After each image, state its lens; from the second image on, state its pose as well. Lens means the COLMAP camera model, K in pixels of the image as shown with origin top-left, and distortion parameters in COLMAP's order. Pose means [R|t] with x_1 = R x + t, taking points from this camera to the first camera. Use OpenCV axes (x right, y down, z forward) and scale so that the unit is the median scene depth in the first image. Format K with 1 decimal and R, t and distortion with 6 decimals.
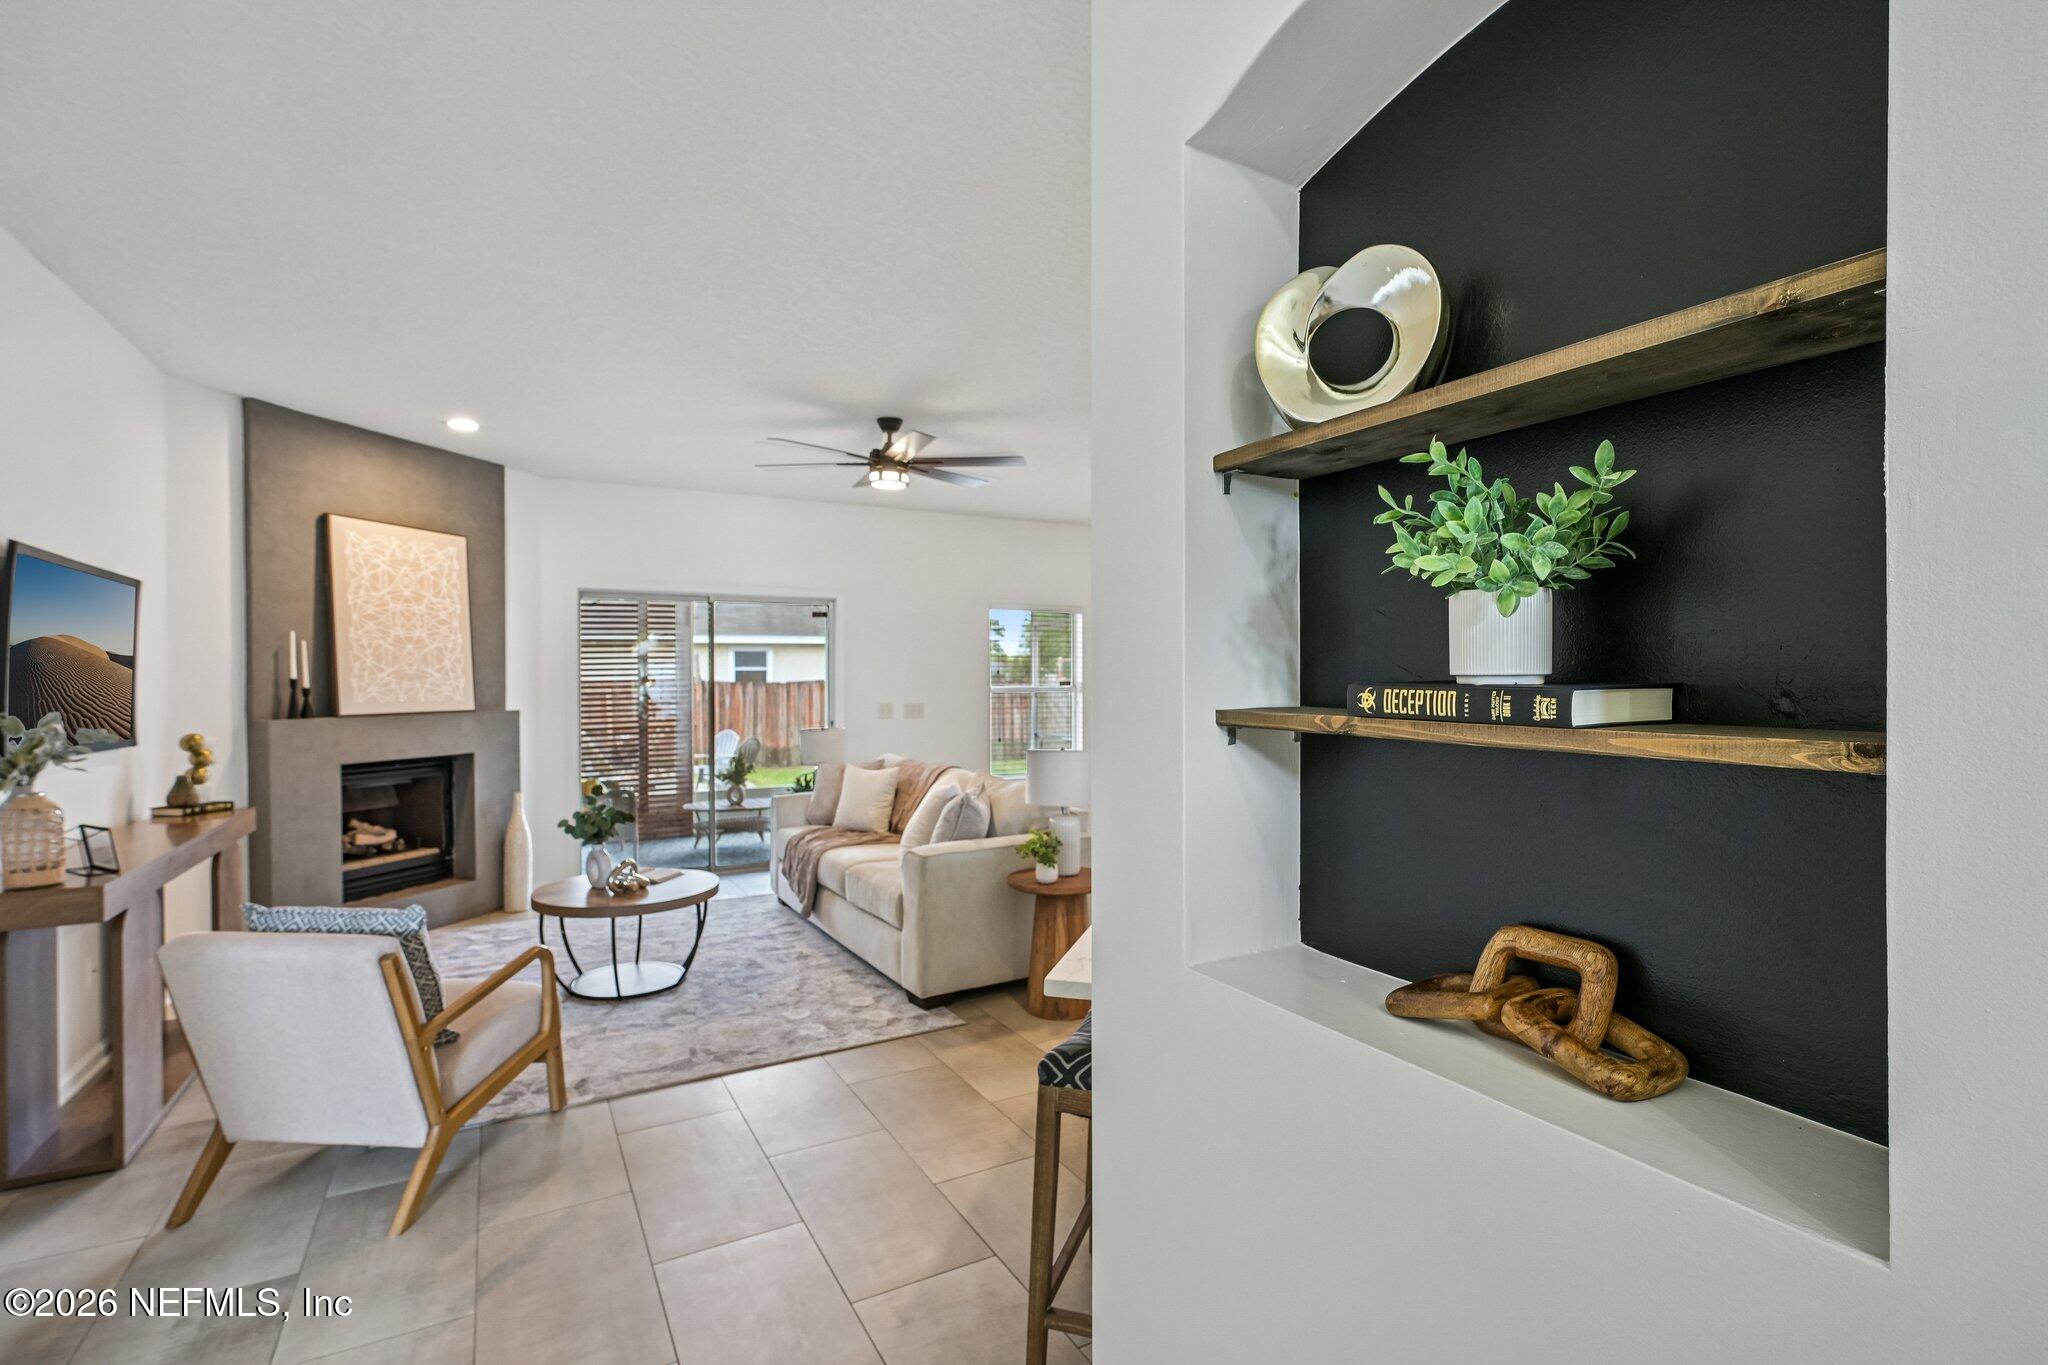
lens RADIAL K [[958.0, 0, 1030.4], [0, 958.0, 684.3], [0, 0, 1]] dist [-0.000297, -0.000272]
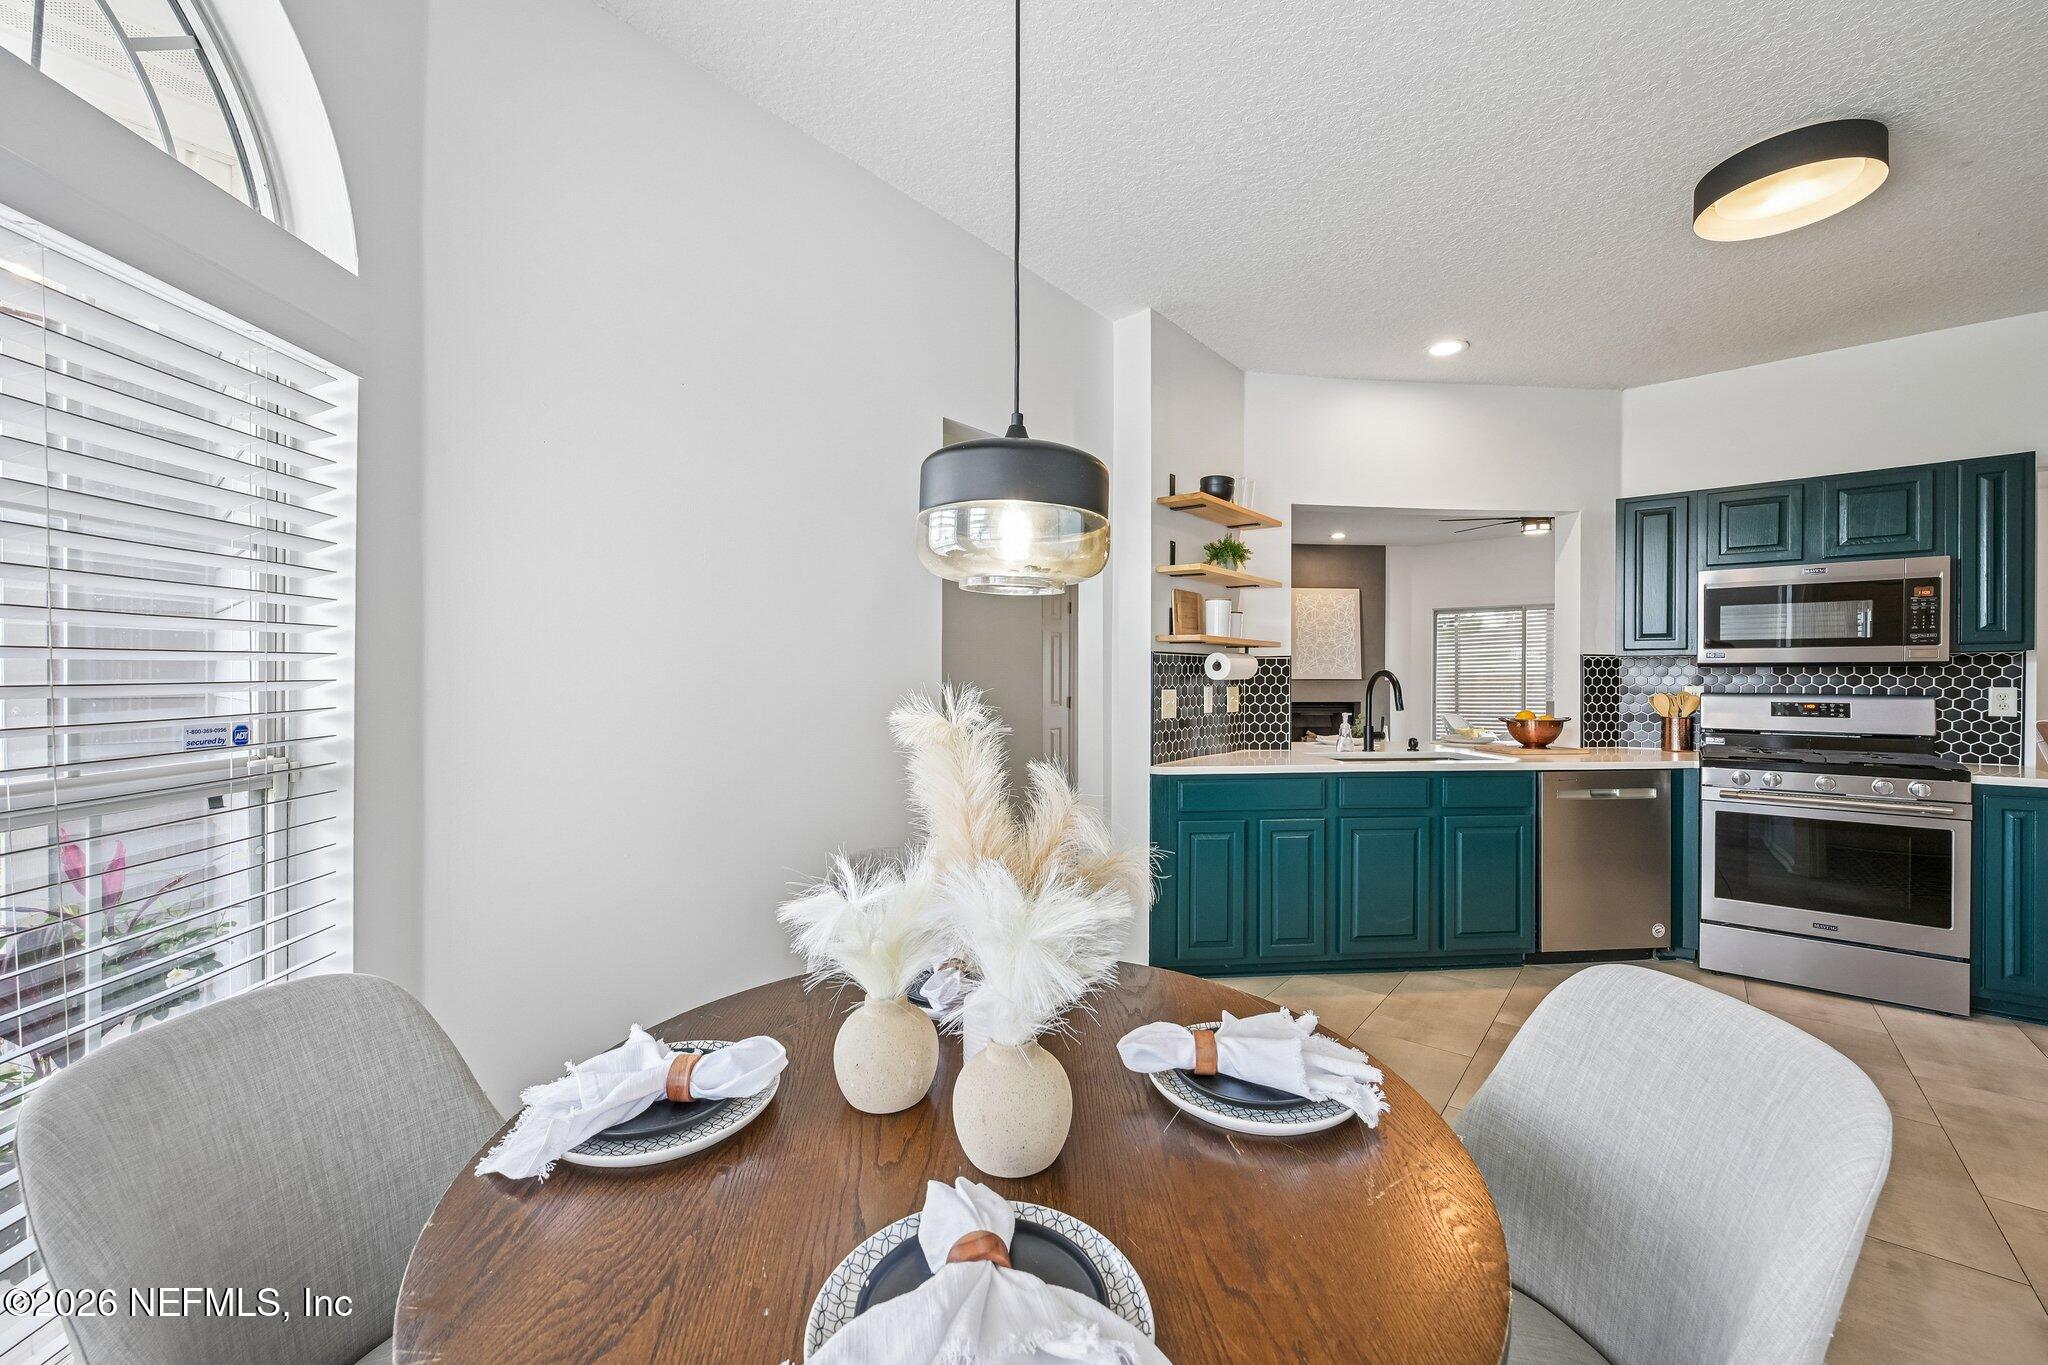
lens RADIAL K [[802.0, 0, 1027.5], [0, 802.0, 680.8], [0, 0, 1]] dist [-0.001866, 0.000180]
pose [[0.362300, 0.010325, -0.932004, 0.751124], [-0.007478, 0.999939, 0.008171, 0.025168], [0.932032, 0.004009, 0.362355, -0.221011]]
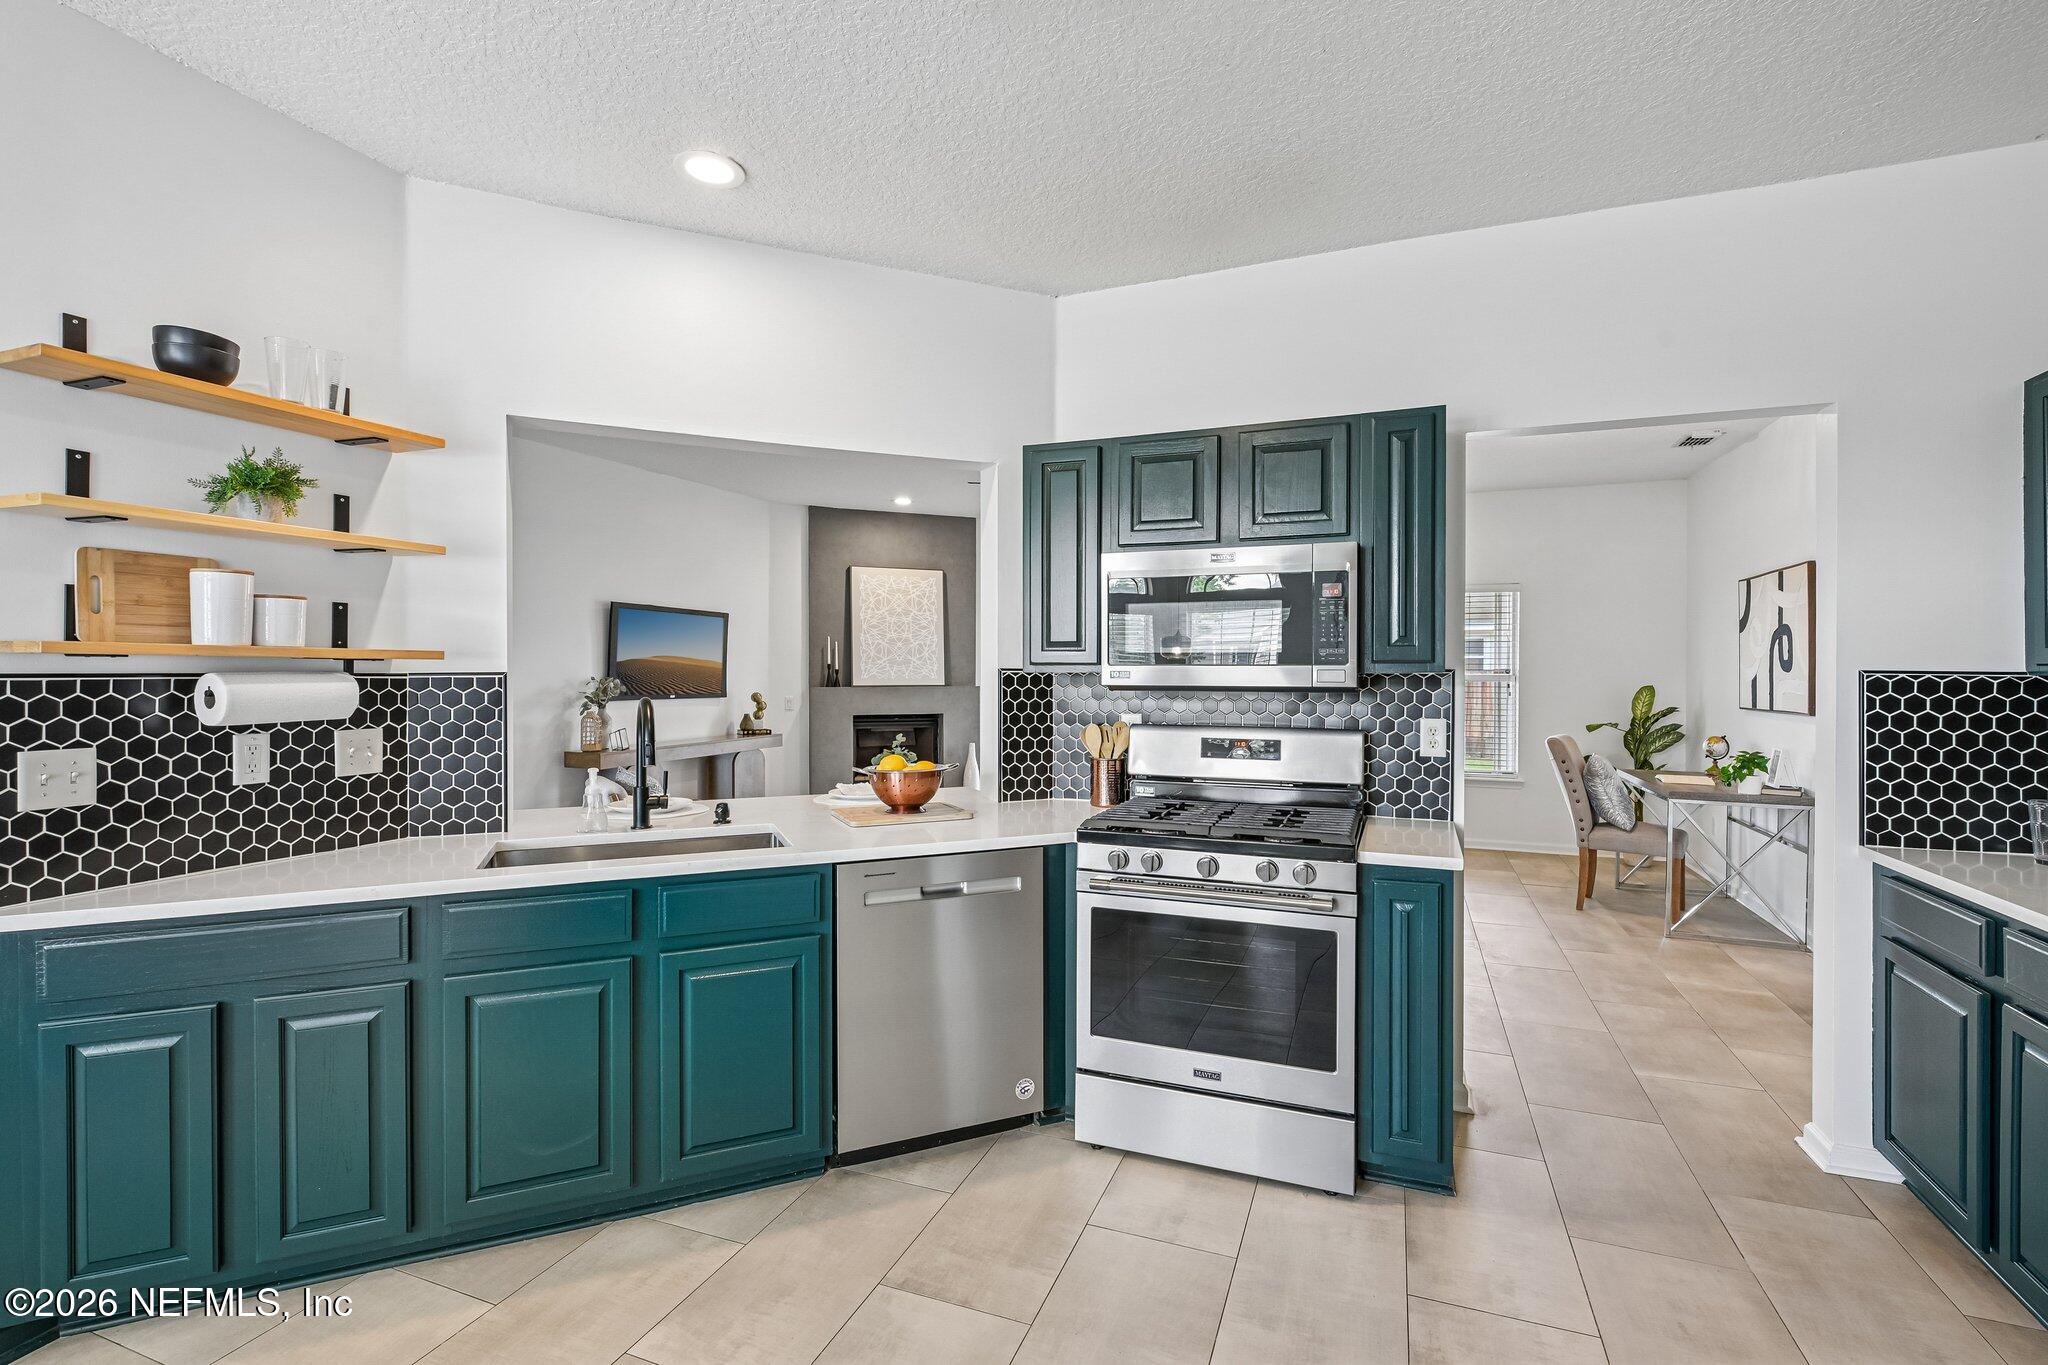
lens RADIAL K [[929.1, 0, 1030.0], [0, 929.1, 677.0], [0, 0, 1]] dist [0.000928, -0.000162]
pose [[0.631860, 0.011767, -0.774993, 0.719355], [-0.007663, 0.999931, 0.008934, 0.000213], [0.775044, 0.000293, 0.631907, 0.206561]]
